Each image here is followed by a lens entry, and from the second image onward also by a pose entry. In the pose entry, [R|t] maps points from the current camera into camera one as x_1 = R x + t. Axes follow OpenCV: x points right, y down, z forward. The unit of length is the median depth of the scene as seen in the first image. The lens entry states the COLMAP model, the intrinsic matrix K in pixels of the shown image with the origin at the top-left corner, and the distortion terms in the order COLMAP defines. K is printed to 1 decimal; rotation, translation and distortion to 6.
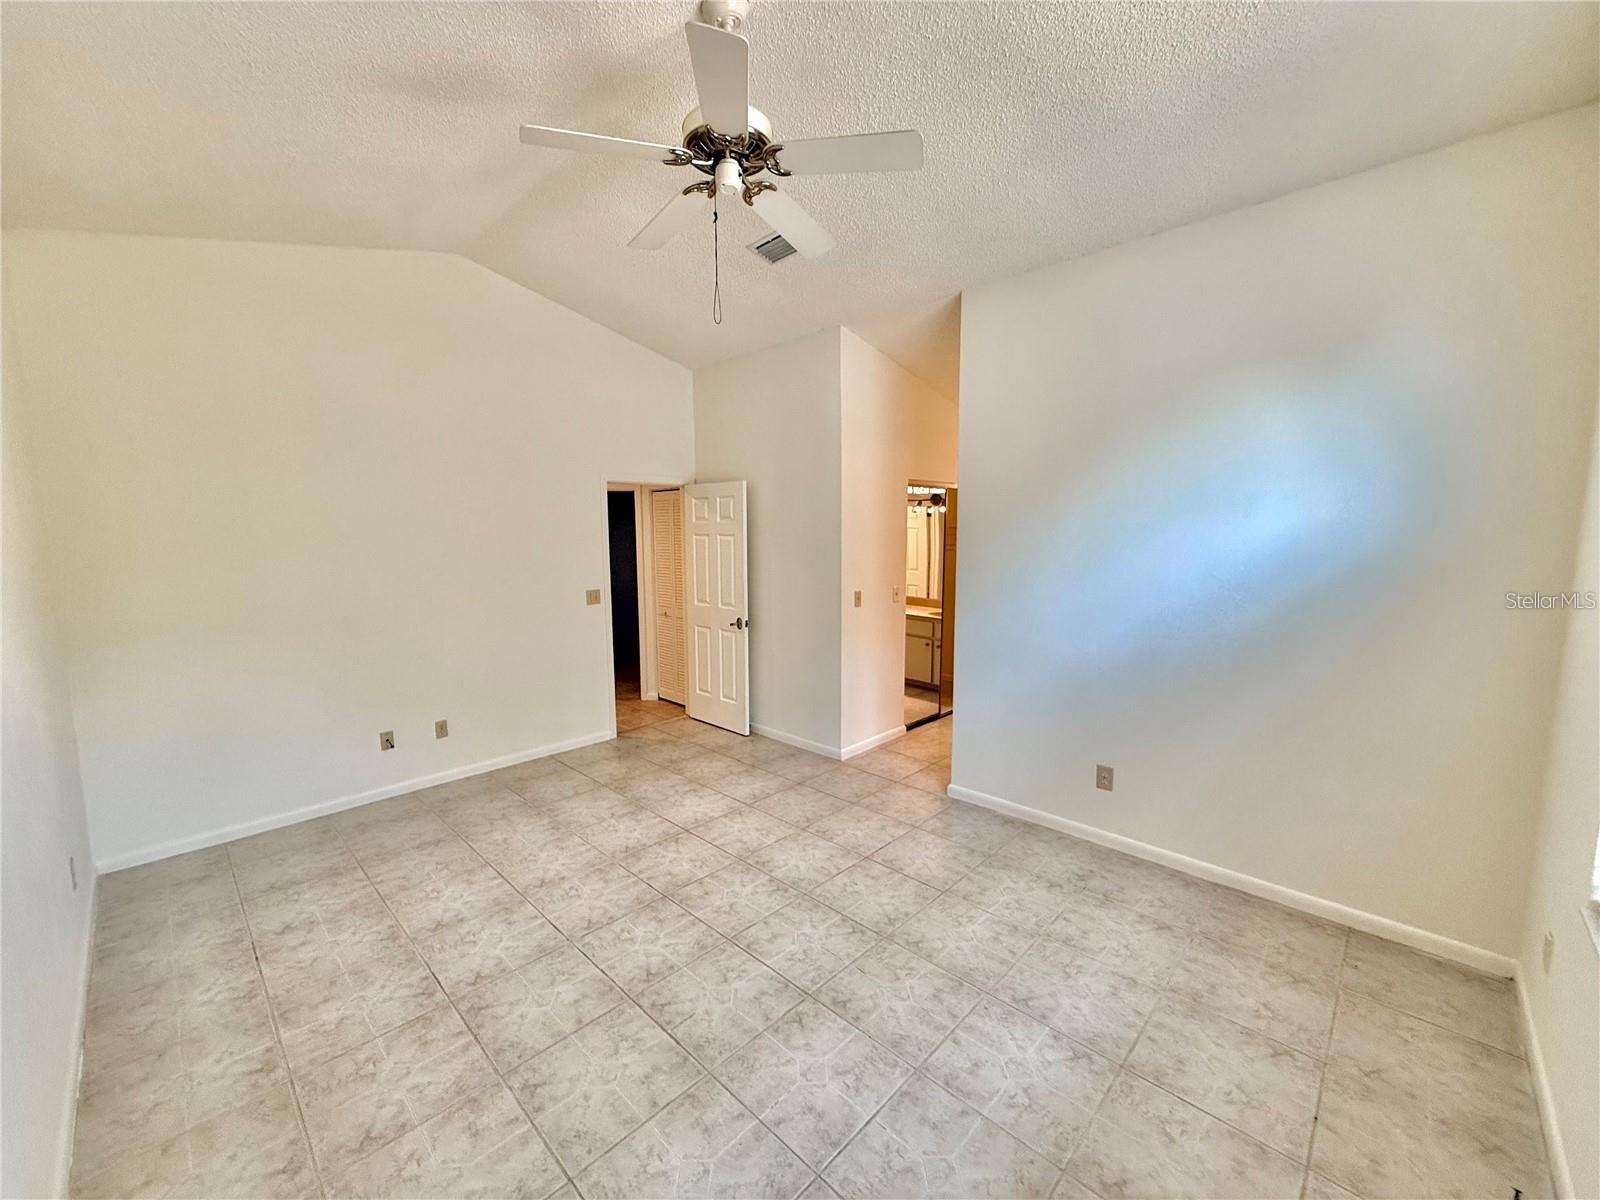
lens RADIAL K [[637.4, 0, 790.8], [0, 637.4, 590.9], [0, 0, 1]] dist [0.000116, 0.000072]
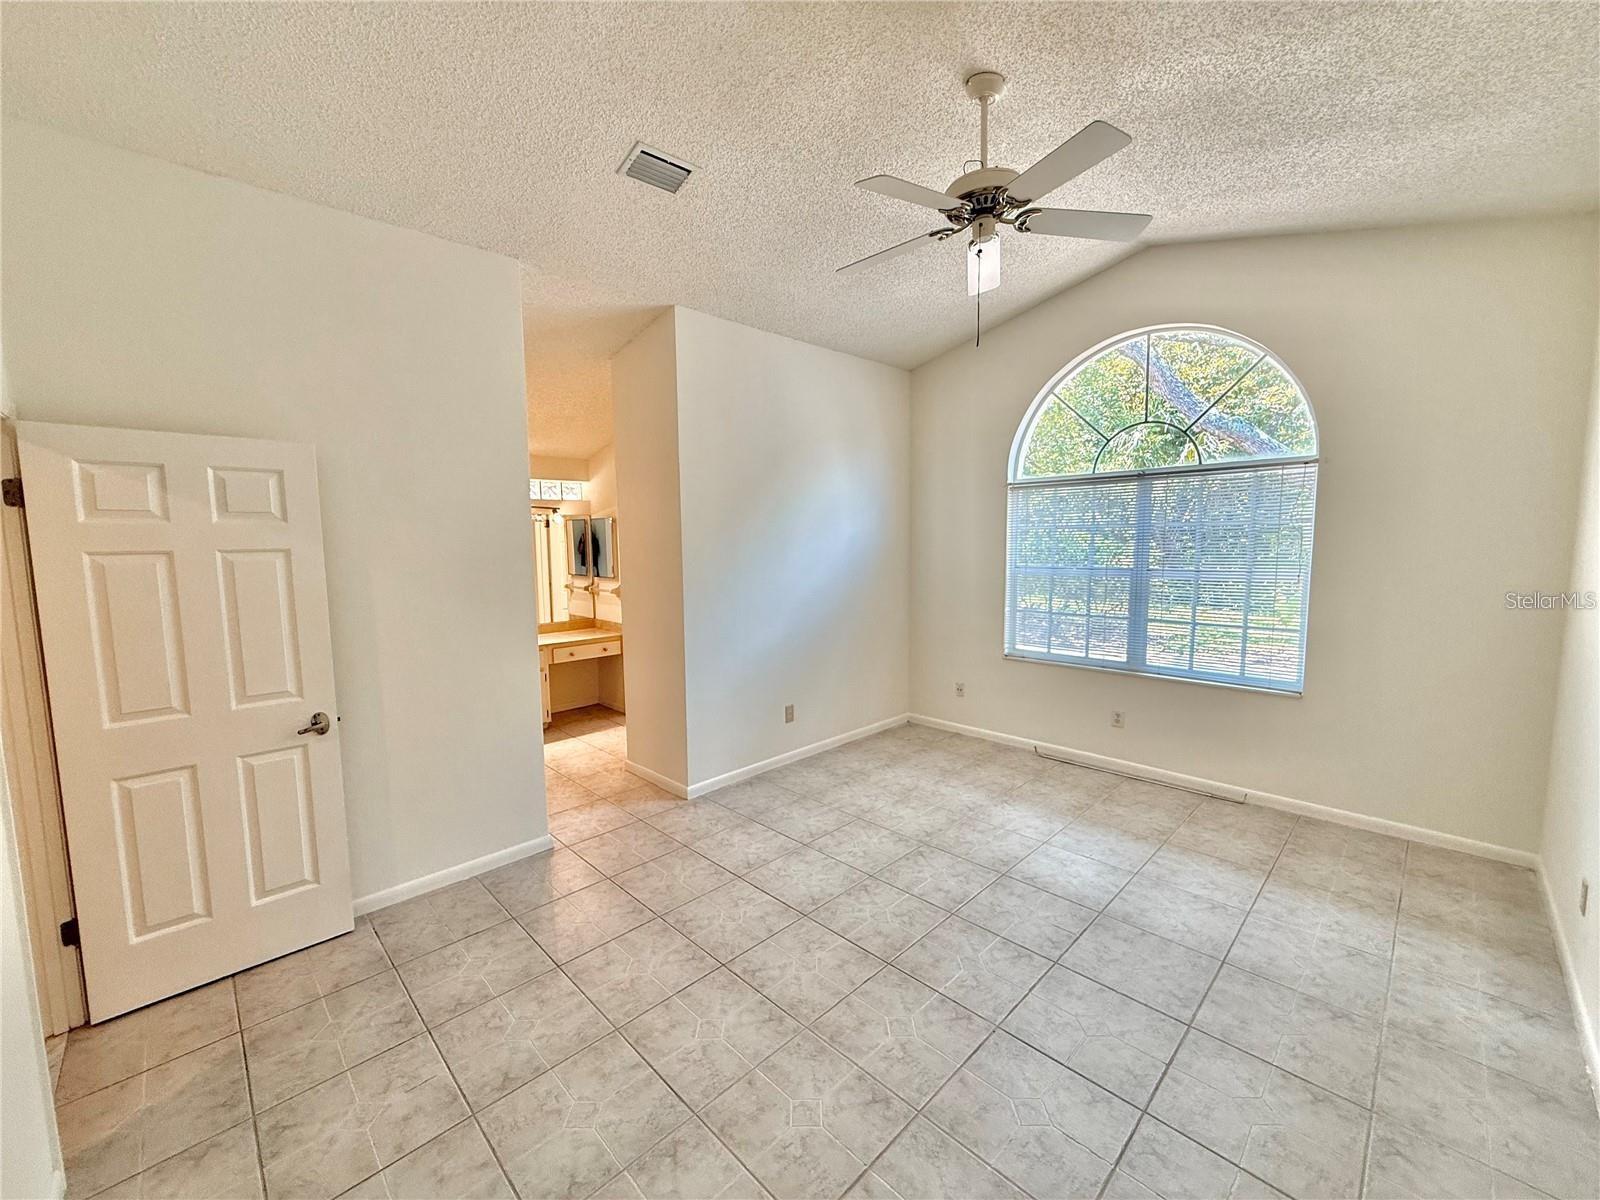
lens RADIAL K [[637.4, 0, 794.7], [0, 637.4, 598.5], [0, 0, 1]] dist [0.000116, 0.000072]
pose [[0.018034, -0.089278, 0.995843, -0.717876], [0.108628, 0.990285, 0.086813, -0.064296], [-0.993919, 0.106611, 0.027556, 0.753953]]
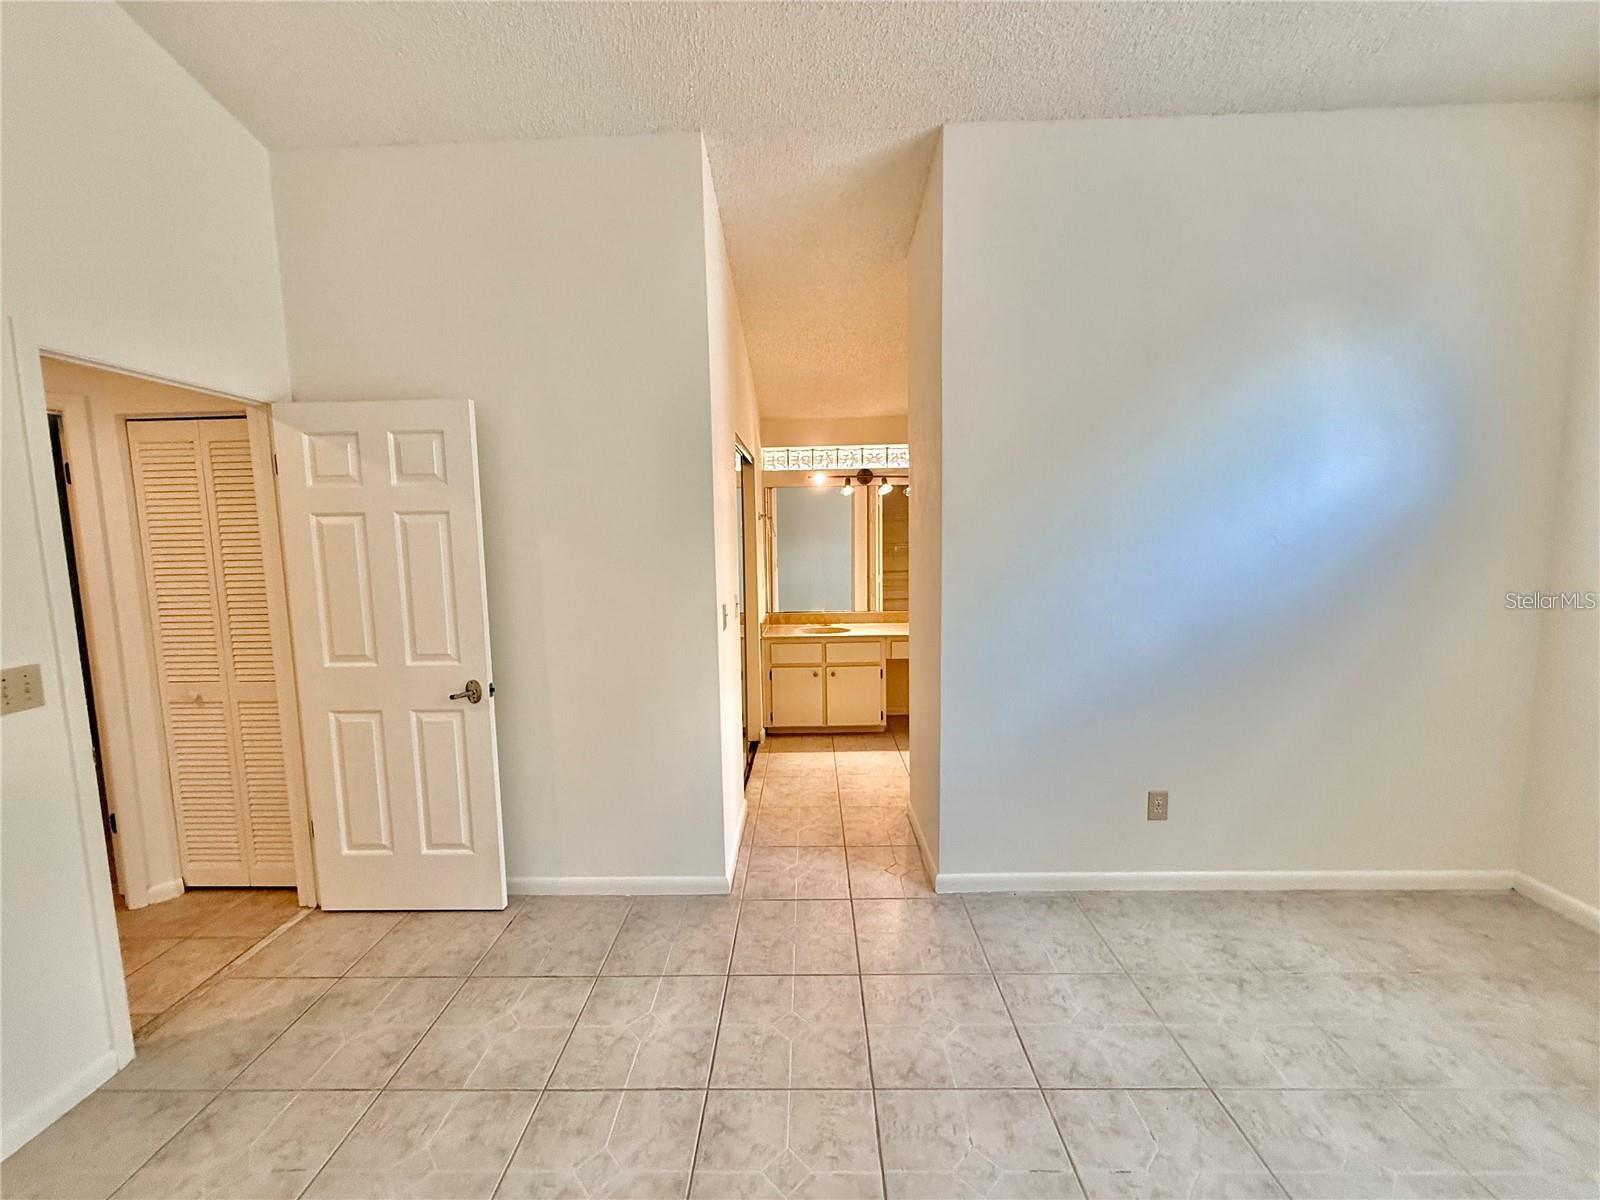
lens RADIAL K [[637.4, 0, 796.5], [0, 637.4, 598.7], [0, 0, 1]] dist [0.000116, 0.000072]
pose [[0.726527, -0.076414, 0.682876, -0.289388], [0.081597, 0.996360, 0.024680, -0.015678], [-0.682276, 0.037790, 0.730117, 0.586793]]
